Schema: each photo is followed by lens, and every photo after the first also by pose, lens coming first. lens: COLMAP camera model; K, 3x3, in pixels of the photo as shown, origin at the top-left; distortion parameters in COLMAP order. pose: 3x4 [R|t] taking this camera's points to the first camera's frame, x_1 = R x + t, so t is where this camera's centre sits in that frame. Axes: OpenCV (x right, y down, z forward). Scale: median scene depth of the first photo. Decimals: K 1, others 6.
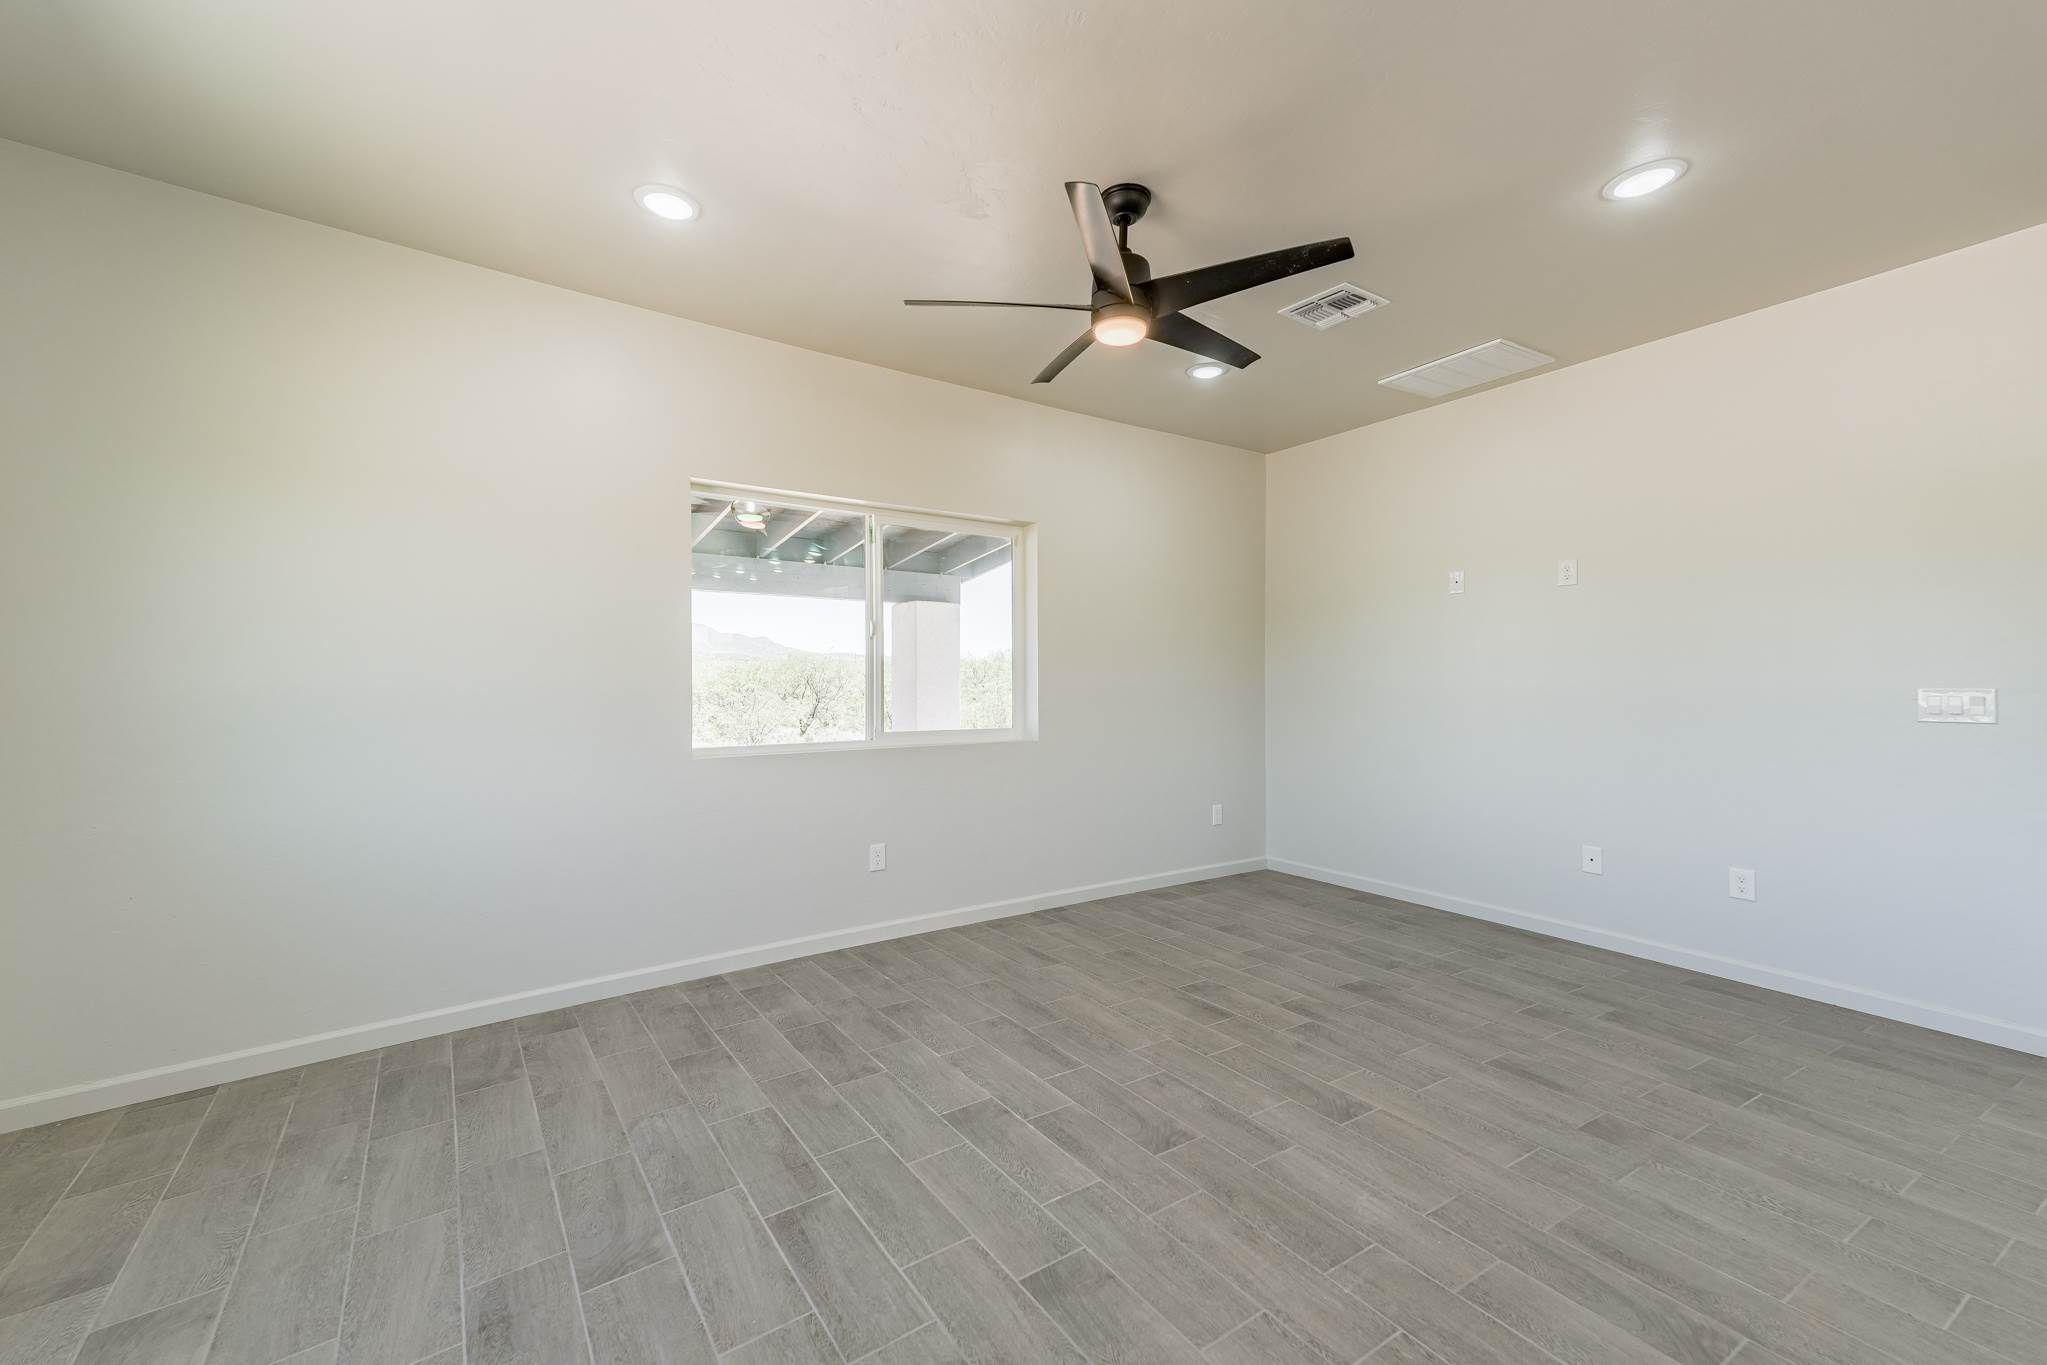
lens RADIAL K [[844.7, 0, 1016.2], [0, 844.7, 683.5], [0, 0, 1]] dist [0.088771, 0.001423]
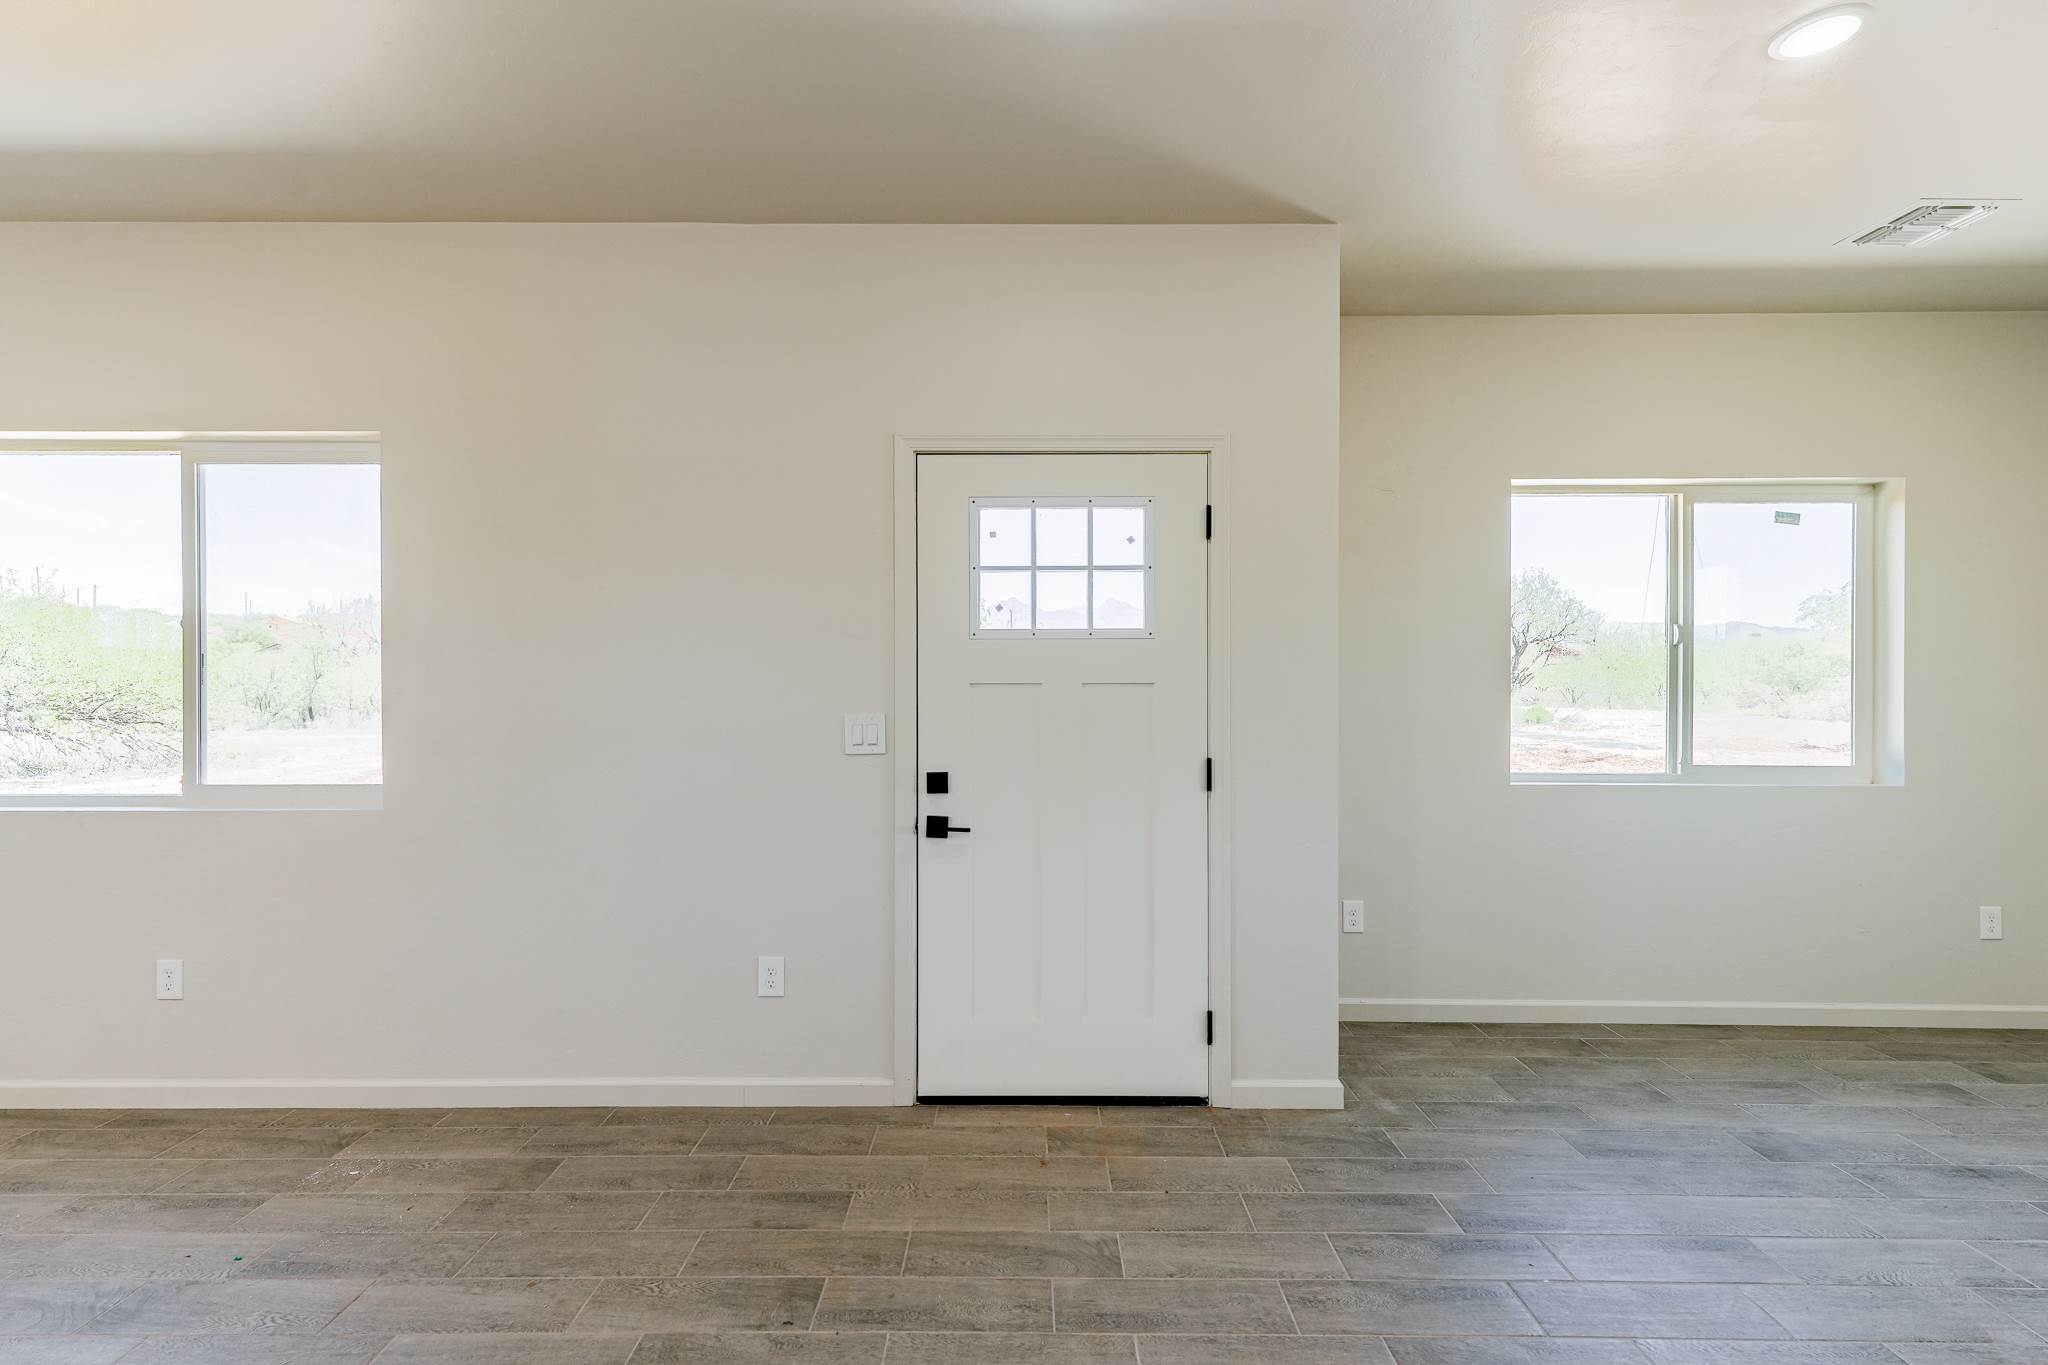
lens RADIAL K [[965.5, 0, 1017.1], [0, 965.5, 686.2], [0, 0, 1]] dist [0.015024, -0.002025]
pose [[-0.572428, 0.008382, -0.819912, 0.817108], [0.001490, 0.999957, 0.009182, -0.032669], [0.819954, 0.004034, -0.572415, 0.352505]]
